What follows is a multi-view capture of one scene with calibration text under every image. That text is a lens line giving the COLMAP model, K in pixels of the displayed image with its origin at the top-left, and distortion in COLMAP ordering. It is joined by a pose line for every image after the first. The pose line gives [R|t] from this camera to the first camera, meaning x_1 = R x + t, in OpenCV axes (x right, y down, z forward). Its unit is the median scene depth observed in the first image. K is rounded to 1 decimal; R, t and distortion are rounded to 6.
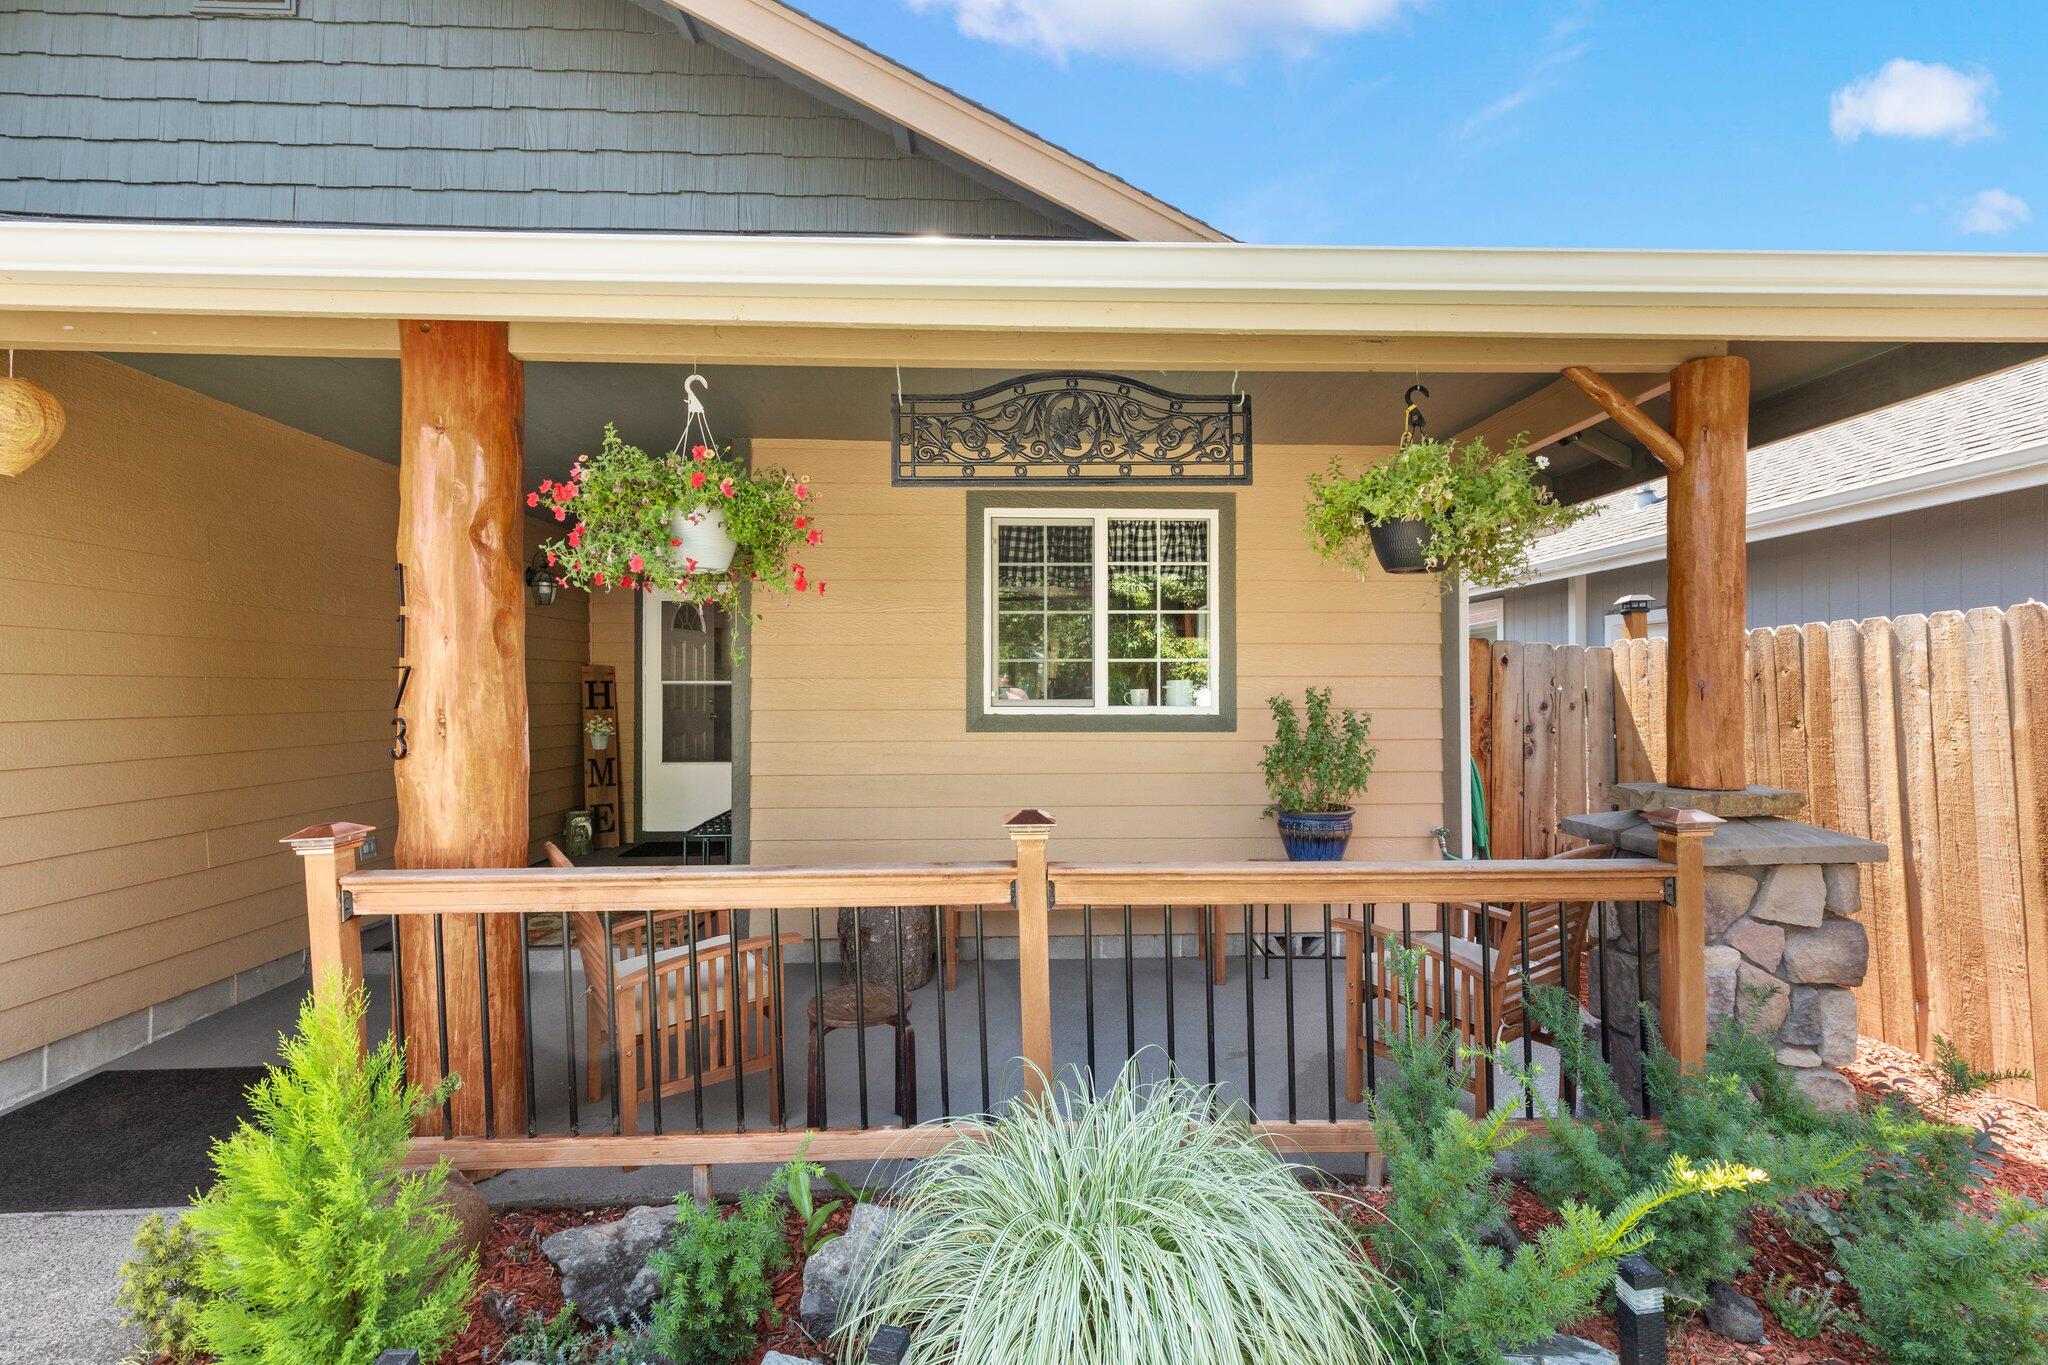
lens RADIAL K [[920.1, 0, 1031.1], [0, 920.1, 682.3], [0, 0, 1]] dist [0.004538, 0.000839]
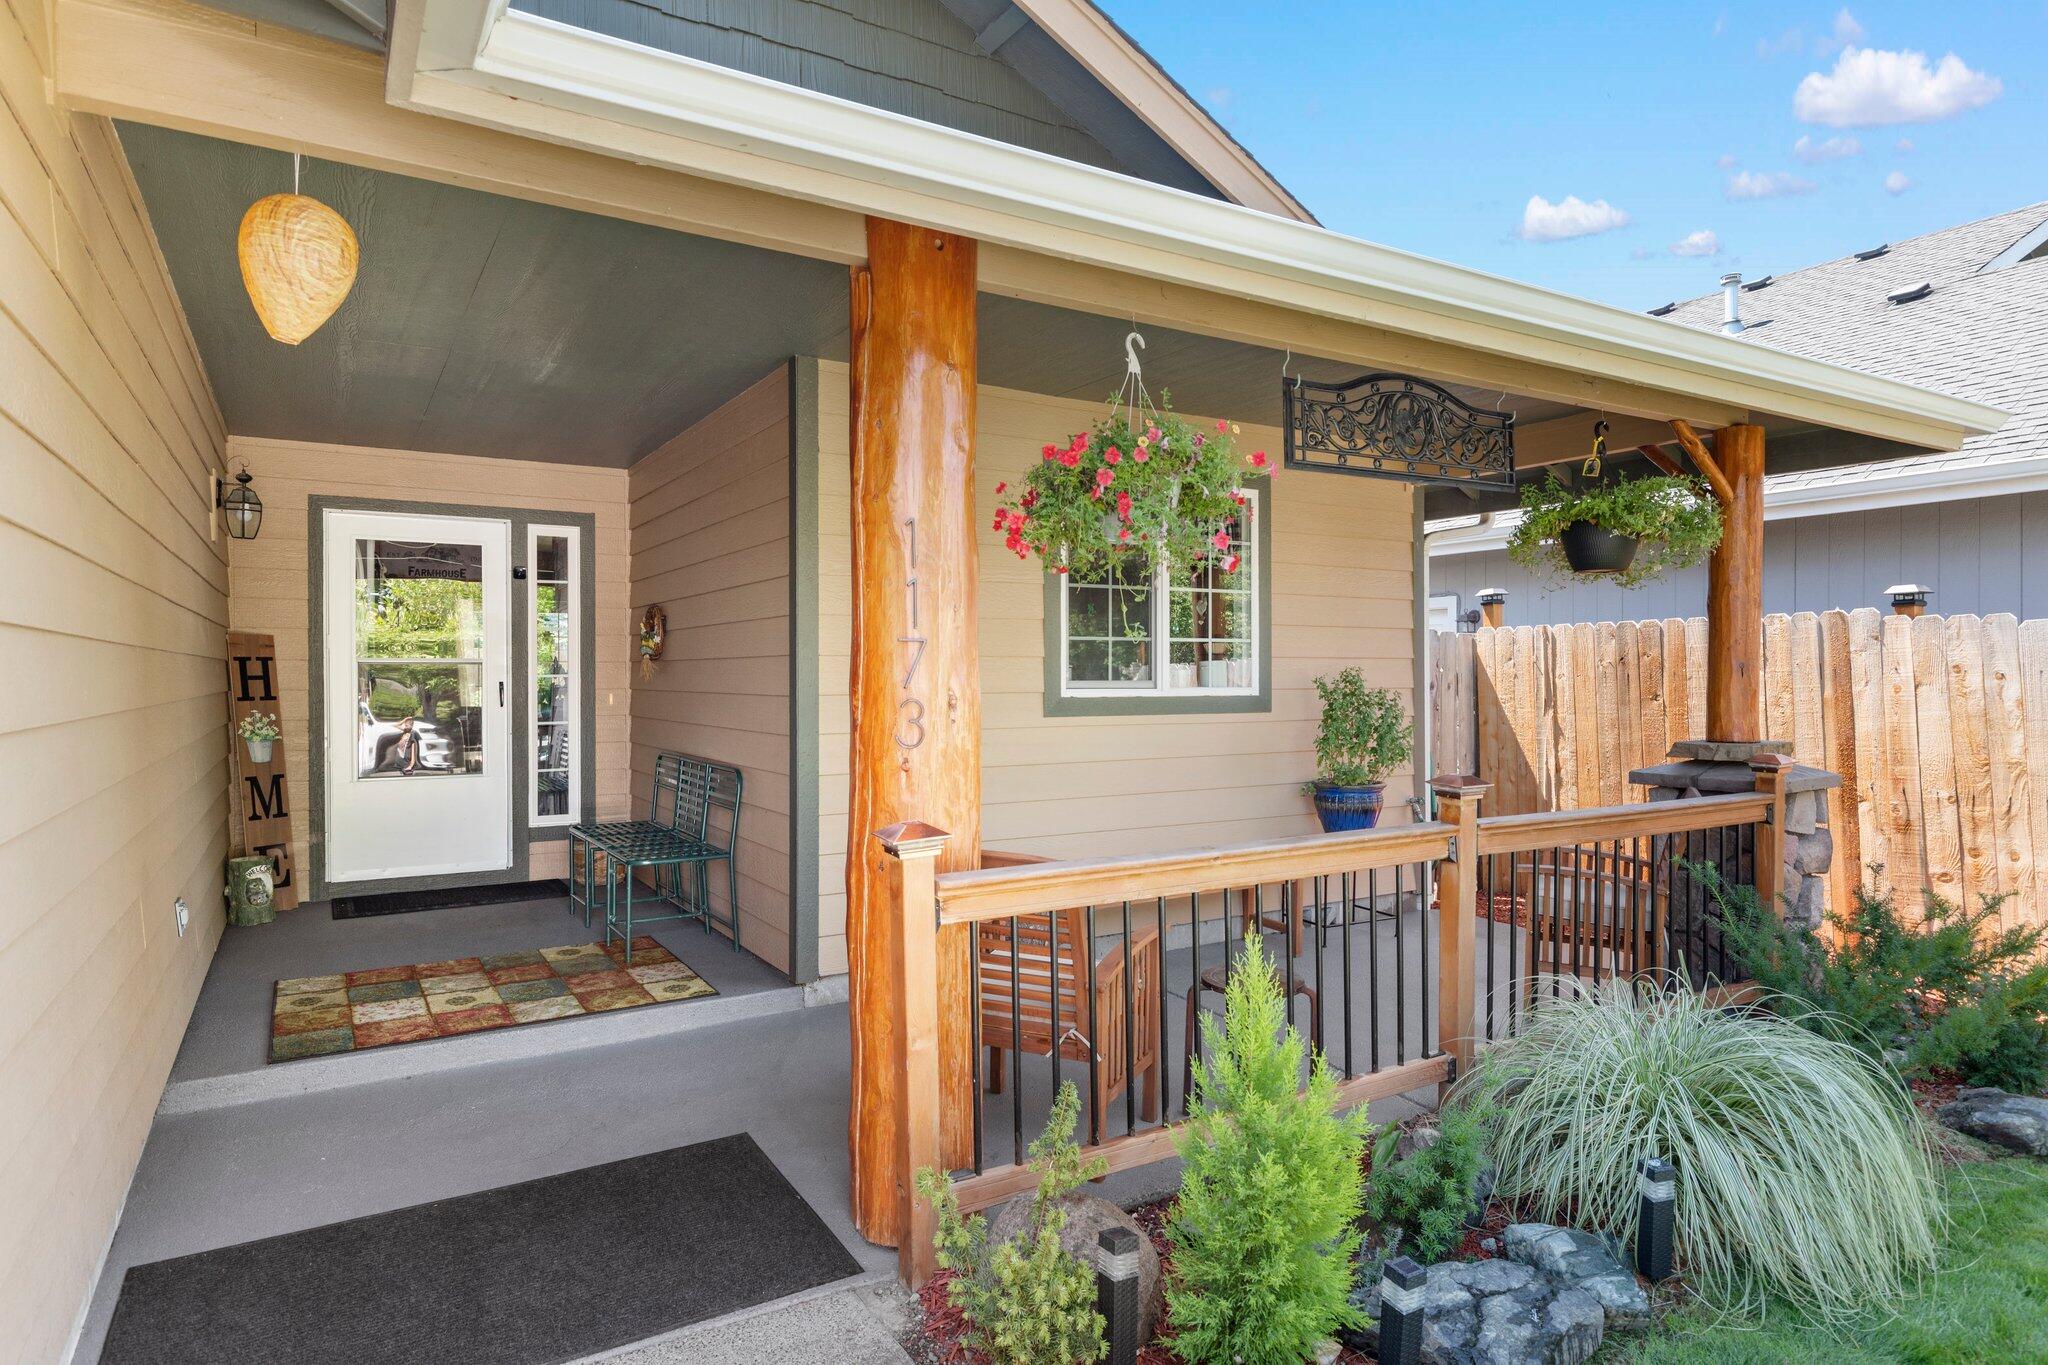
lens RADIAL K [[1191.1, 0, 1045.0], [0, 1191.1, 680.8], [0, 0, 1]] dist [-0.000618, -0.000032]
pose [[0.868890, -0.002923, 0.494996, -0.808500], [-0.003717, 0.999916, 0.012428, 0.005429], [-0.494991, -0.012638, 0.868806, -0.011652]]
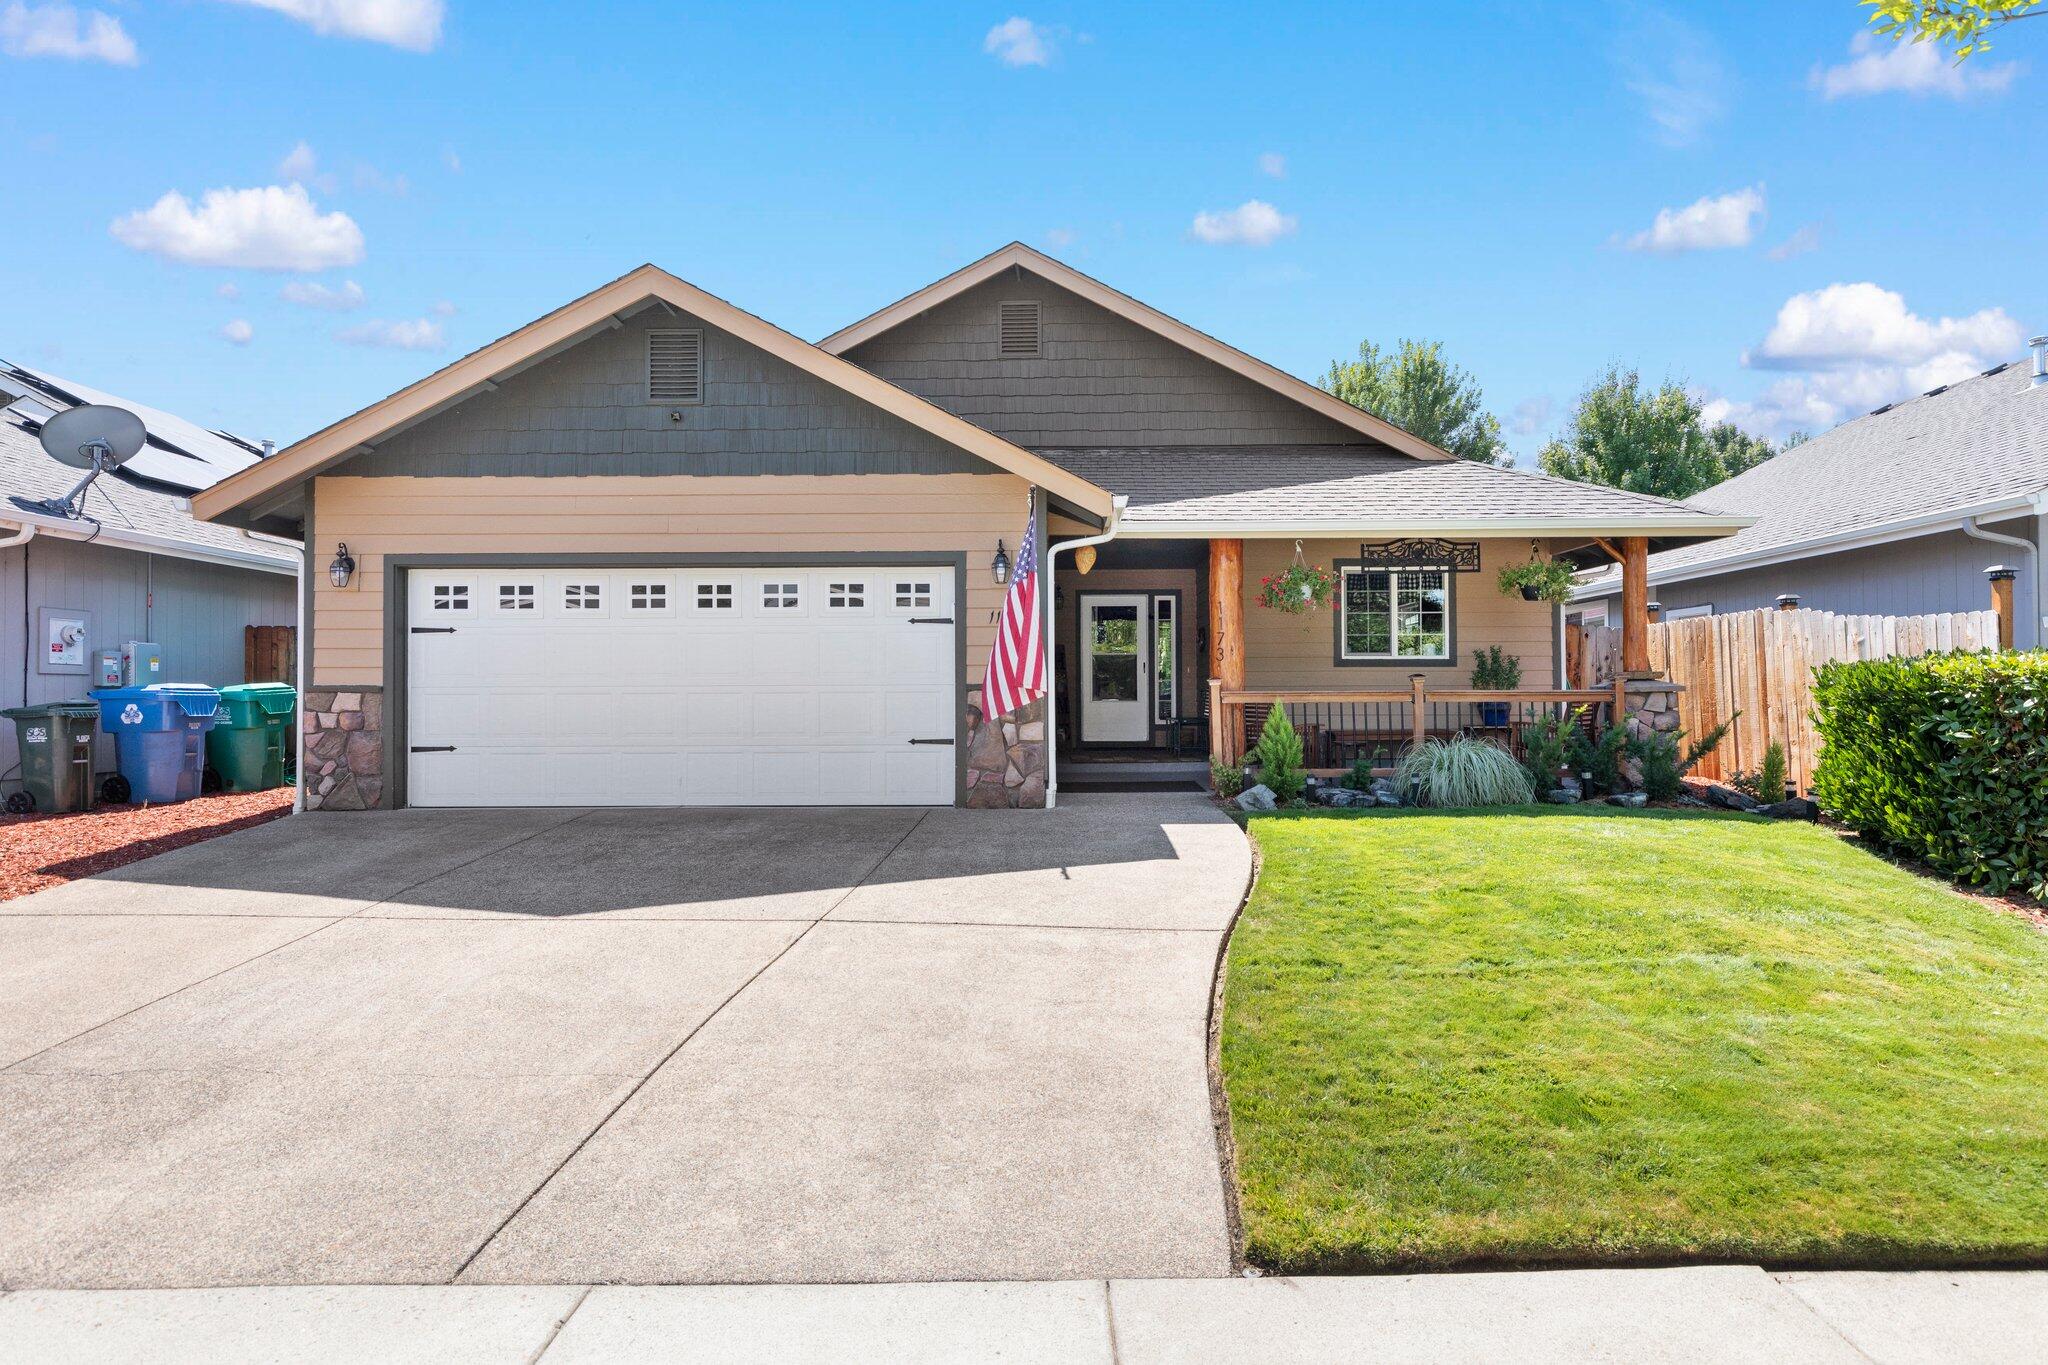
lens RADIAL K [[1107.8, 0, 1032.8], [0, 1107.8, 682.2], [0, 0, 1]] dist [-0.001934, 0.000003]
pose [[0.998677, -0.004109, -0.051256, -0.828675], [0.003899, 0.999984, -0.004188, 0.124029], [0.051272, 0.003983, 0.998677, -2.149504]]
